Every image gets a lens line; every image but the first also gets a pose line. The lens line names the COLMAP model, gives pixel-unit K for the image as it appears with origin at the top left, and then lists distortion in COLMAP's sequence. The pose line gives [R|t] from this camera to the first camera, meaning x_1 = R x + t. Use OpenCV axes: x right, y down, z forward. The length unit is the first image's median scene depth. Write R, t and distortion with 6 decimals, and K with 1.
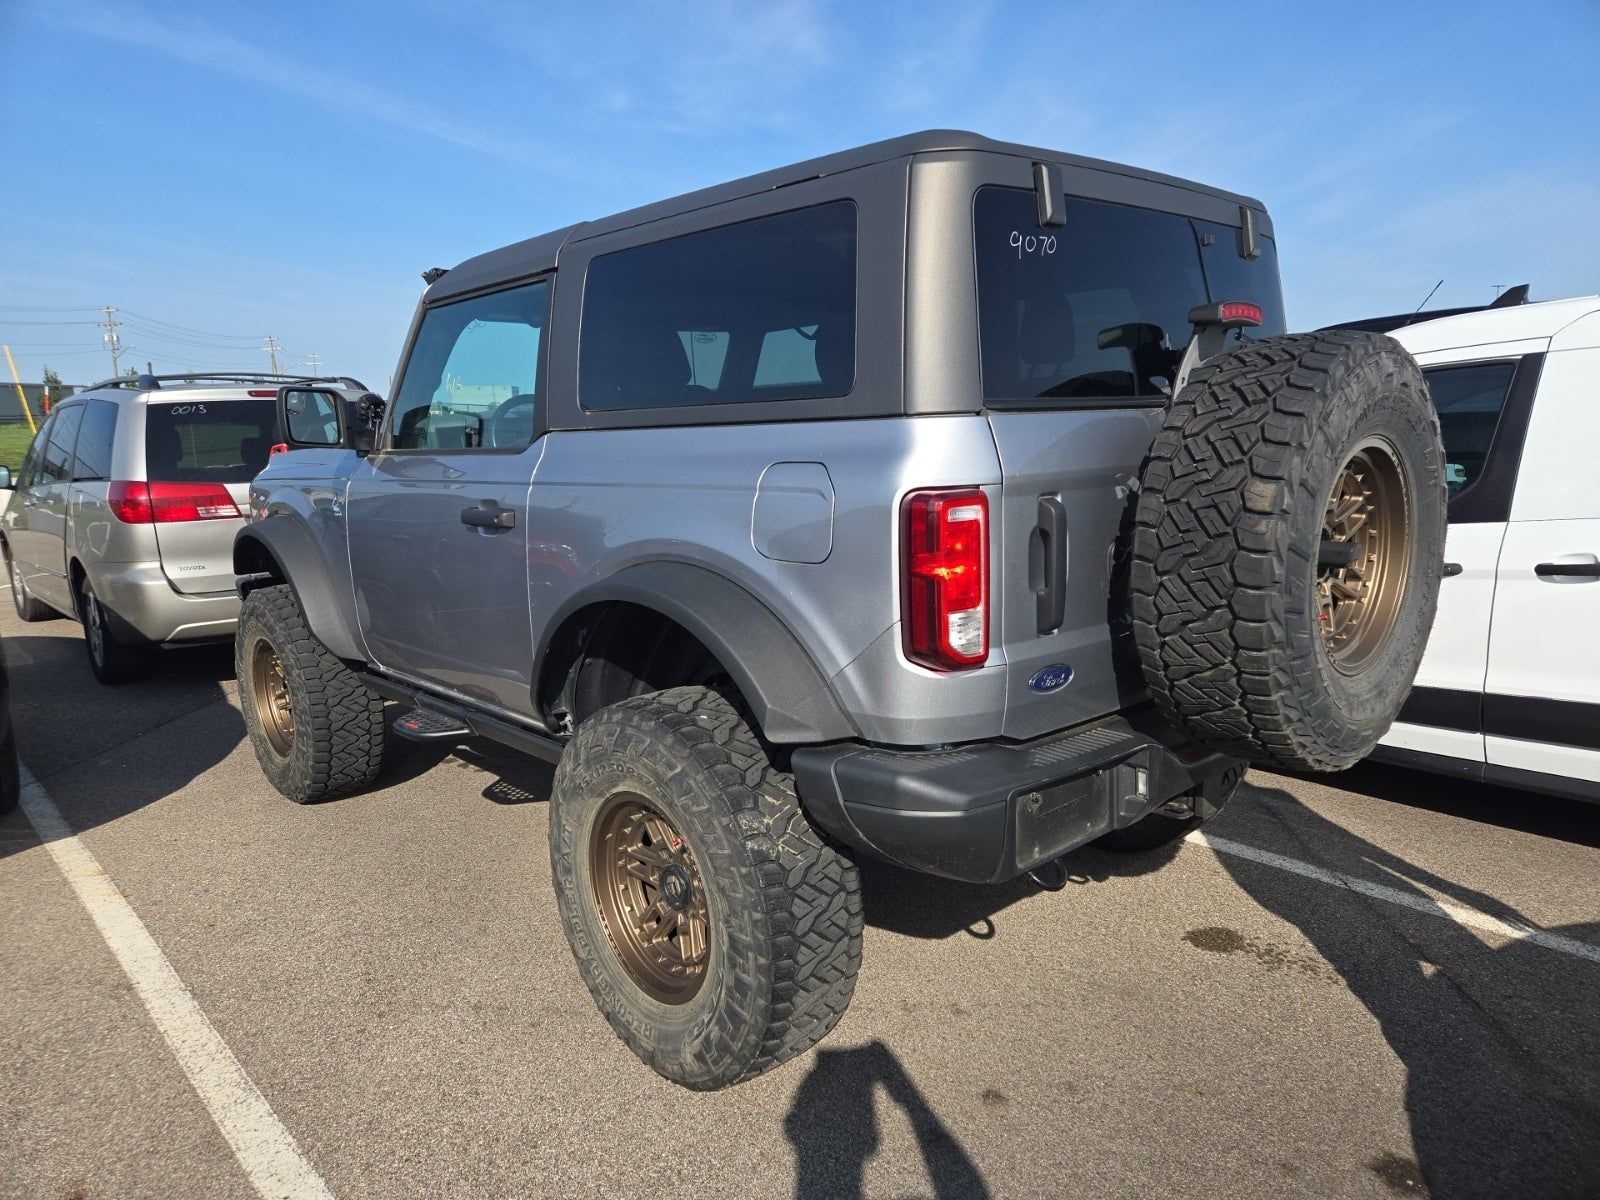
lens RADIAL K [[1059.8, 0, 792.7], [0, 1059.8, 600.1], [0, 0, 1]] dist [0.057929, -0.000156]
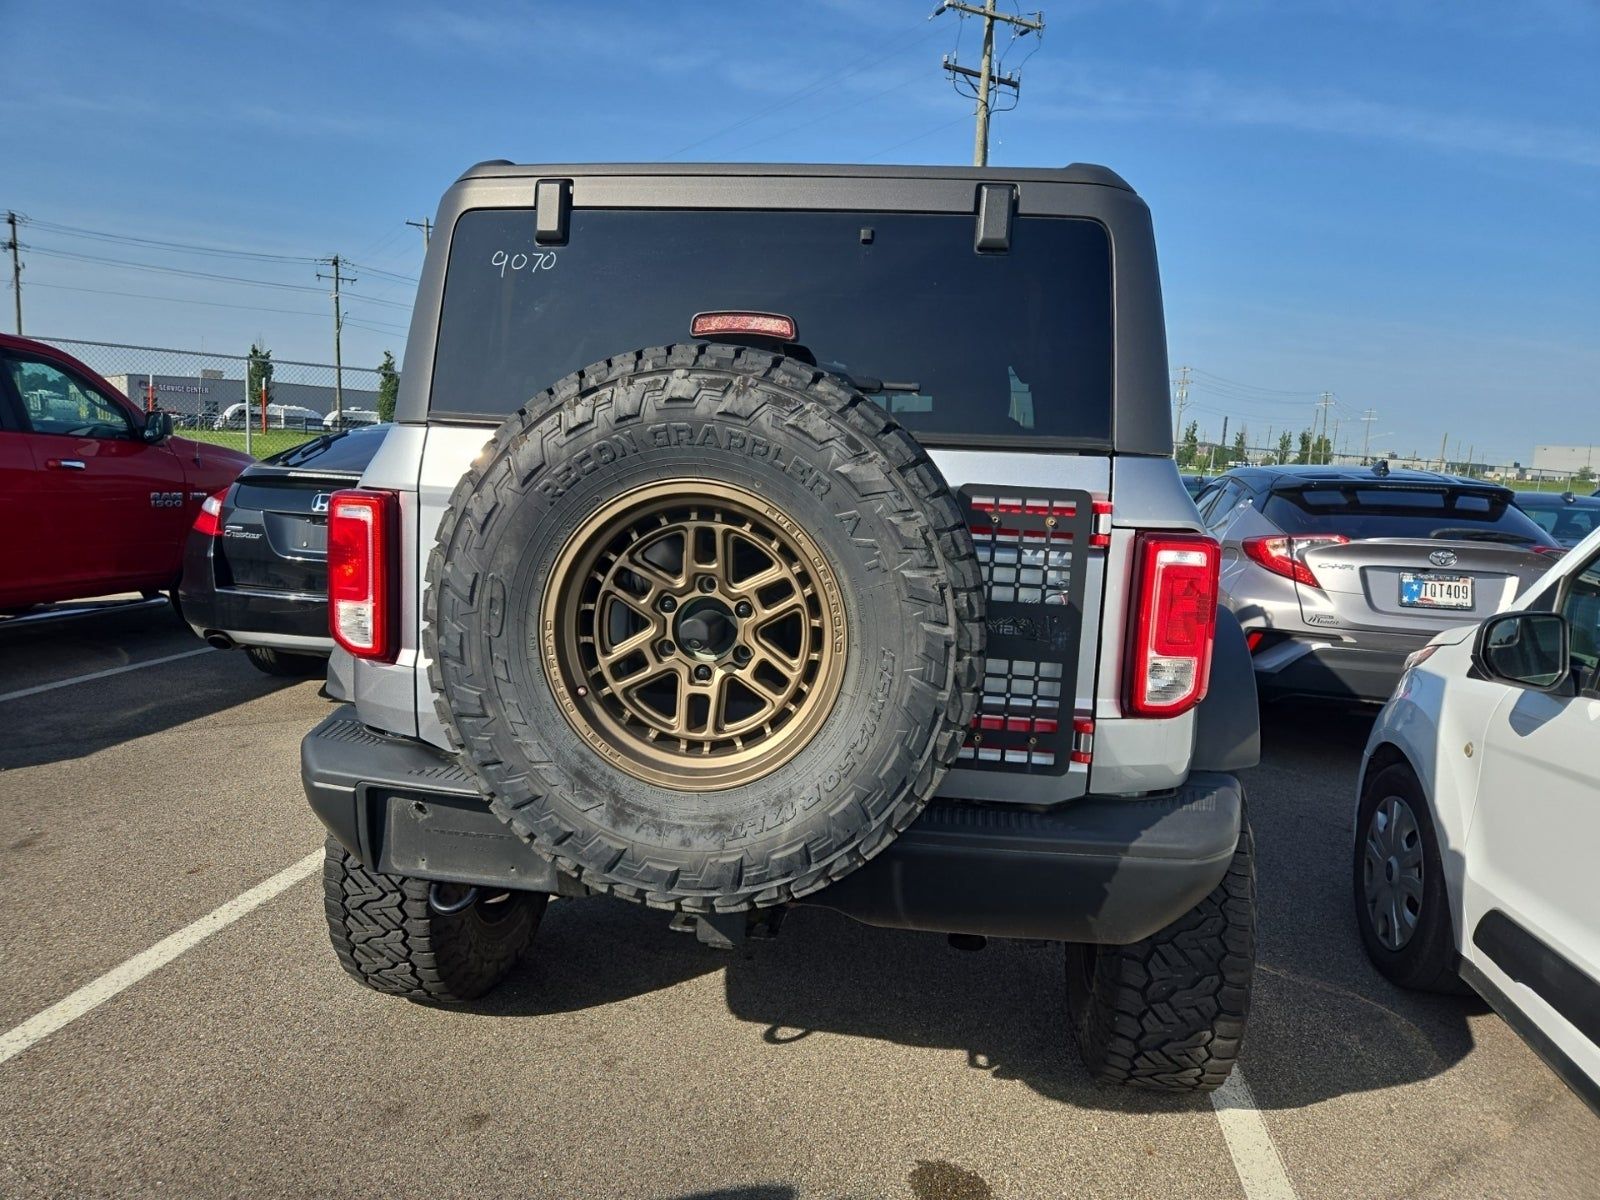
lens RADIAL K [[1084.0, 0, 800.0], [0, 1084.0, 600.0], [0, 0, 1]] dist [0.066013, -0.049847]
pose [[0.628182, 0.153772, -0.762719, 0.847736], [-0.190502, 0.980837, 0.040847, -0.082393], [0.754384, 0.119640, 0.645438, 0.407316]]
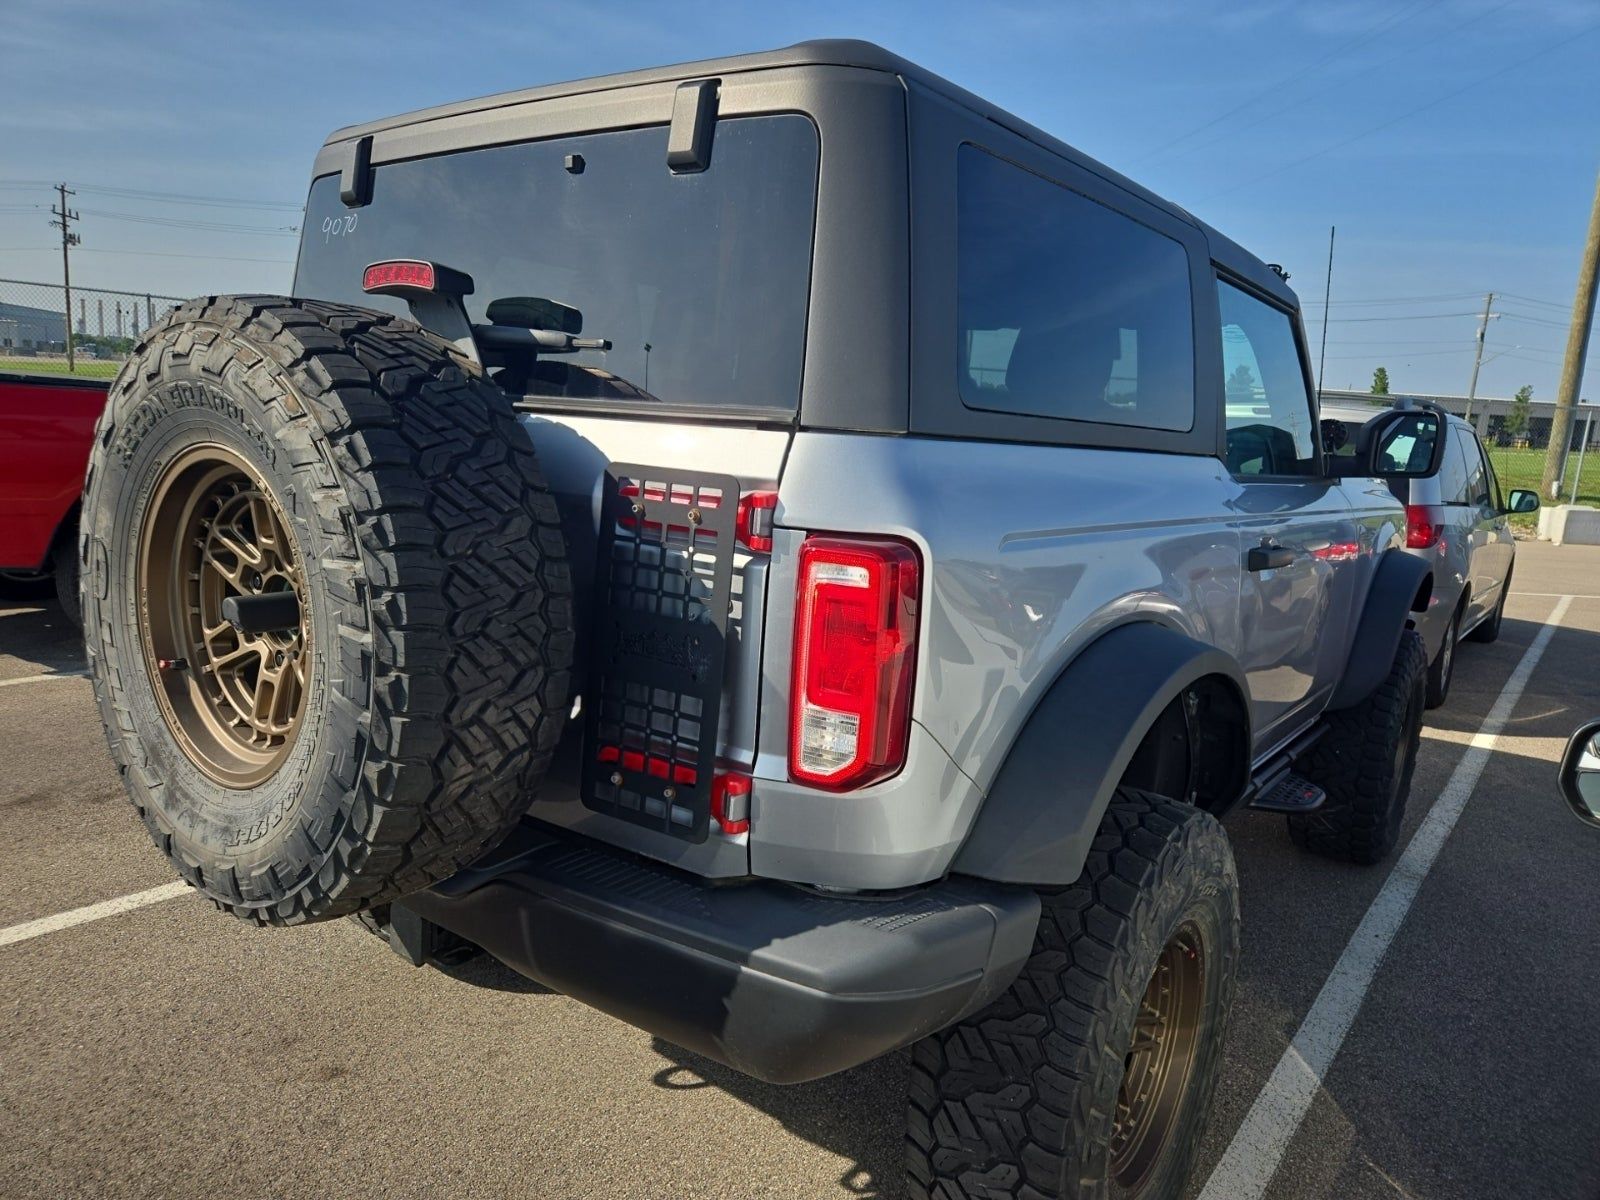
lens RADIAL K [[1084.0, 0, 800.0], [0, 1084.0, 600.0], [0, 0, 1]] dist [0.066013, -0.049847]
pose [[0.188207, 0.197489, -0.962069, 0.935950], [-0.227209, 0.961756, 0.152976, -0.179618], [0.955486, 0.189799, 0.225880, 0.873099]]
